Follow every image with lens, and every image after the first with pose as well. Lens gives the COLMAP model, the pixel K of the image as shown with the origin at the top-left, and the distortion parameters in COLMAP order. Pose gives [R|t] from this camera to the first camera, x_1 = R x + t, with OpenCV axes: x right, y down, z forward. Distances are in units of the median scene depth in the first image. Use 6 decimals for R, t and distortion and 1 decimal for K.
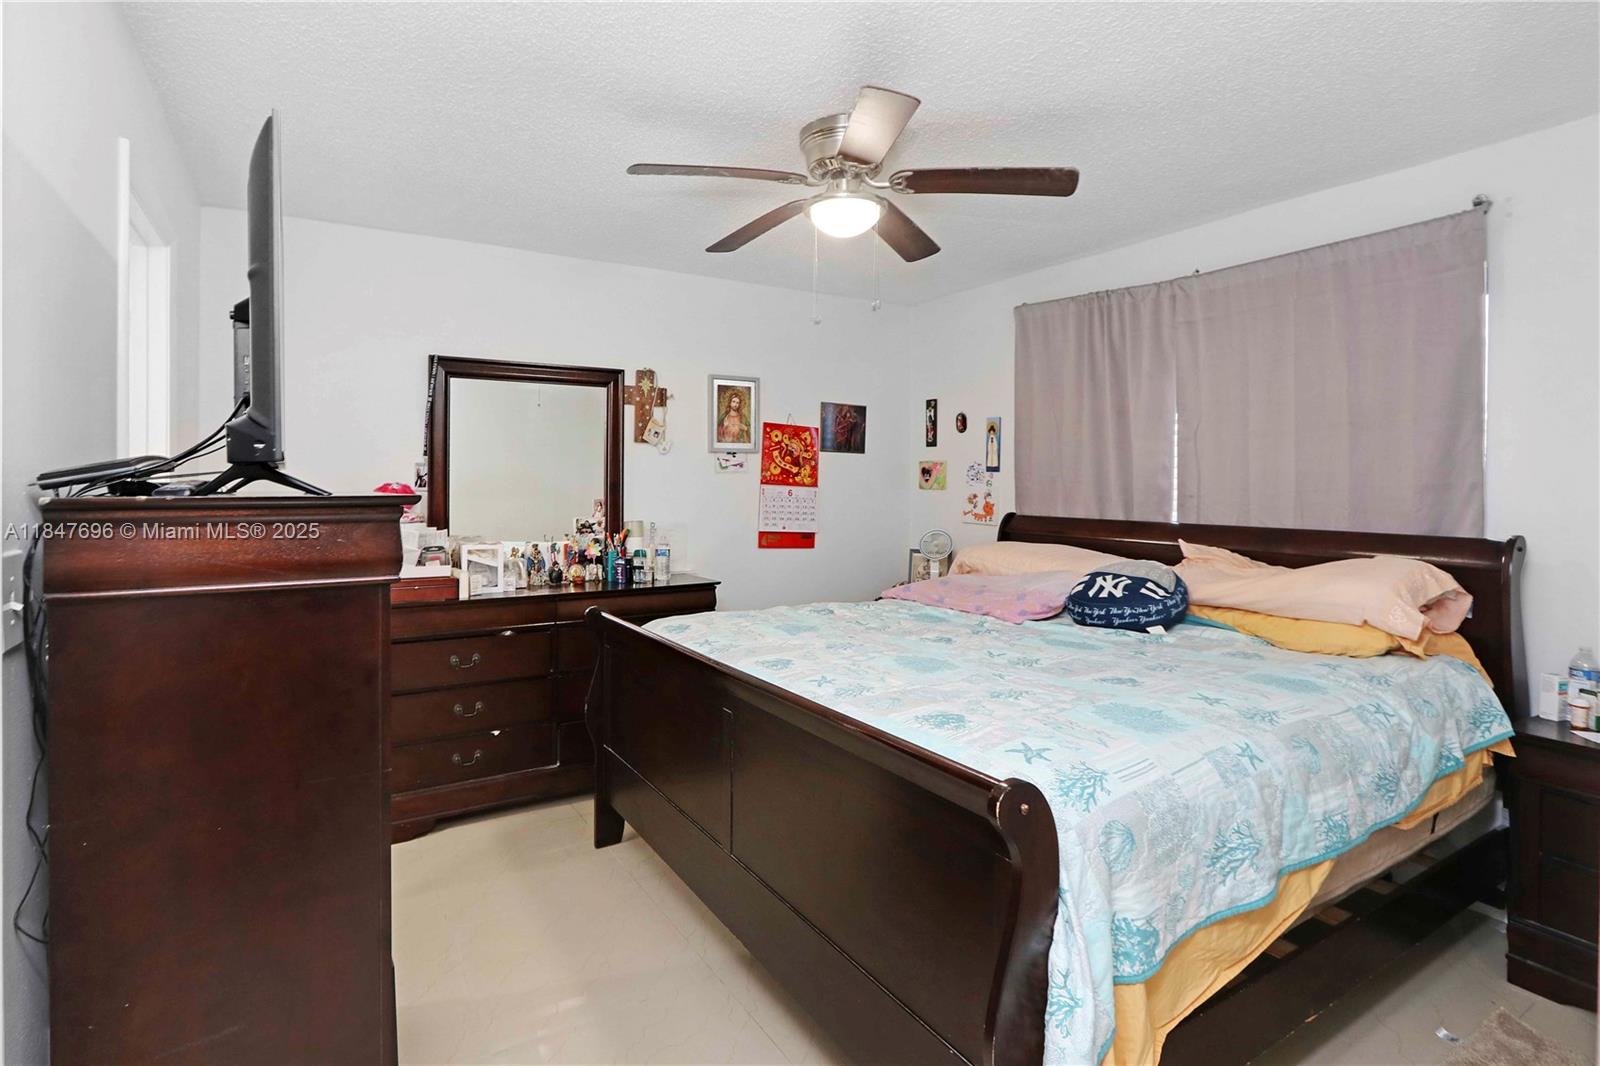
lens RADIAL K [[782.1, 0, 777.4], [0, 782.1, 474.0], [0, 0, 1]] dist [-0.016947, 0.000026]
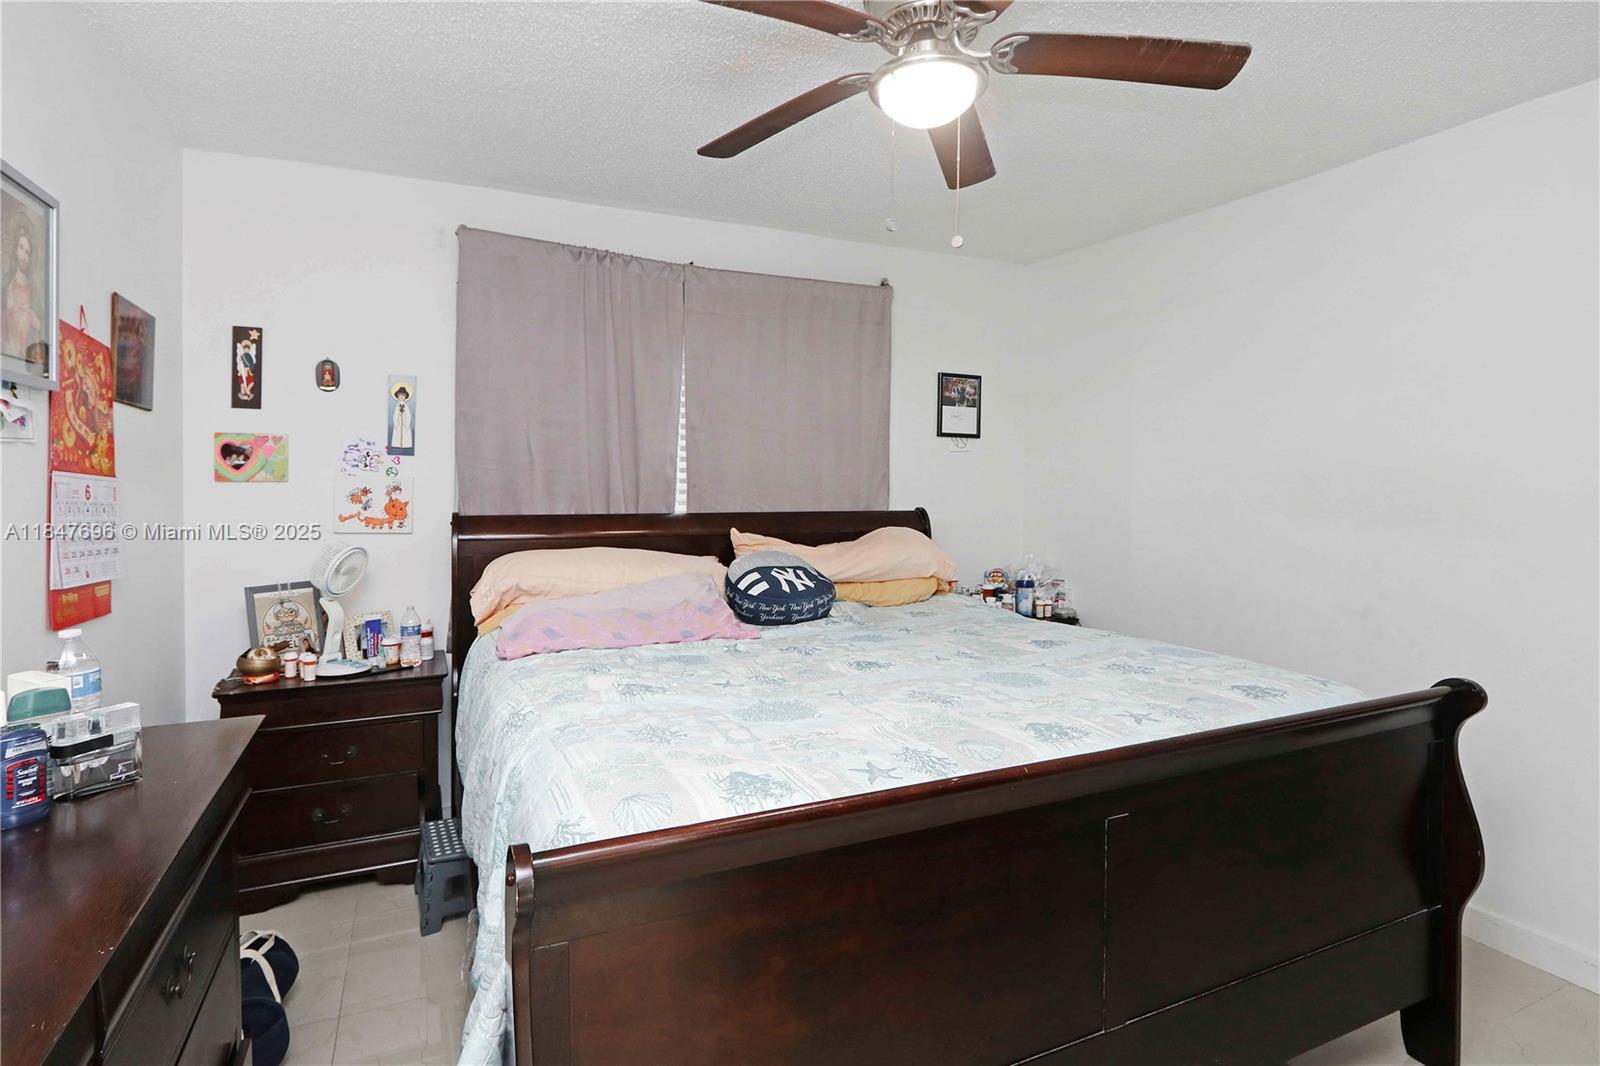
lens RADIAL K [[782.1, 0, 787.7], [0, 782.1, 480.9], [0, 0, 1]] dist [-0.016947, 0.000026]
pose [[0.138405, -0.006708, 0.990353, -0.346015], [-0.015343, 0.999843, 0.008916, 0.008403], [-0.990257, -0.016429, 0.138281, 0.564515]]
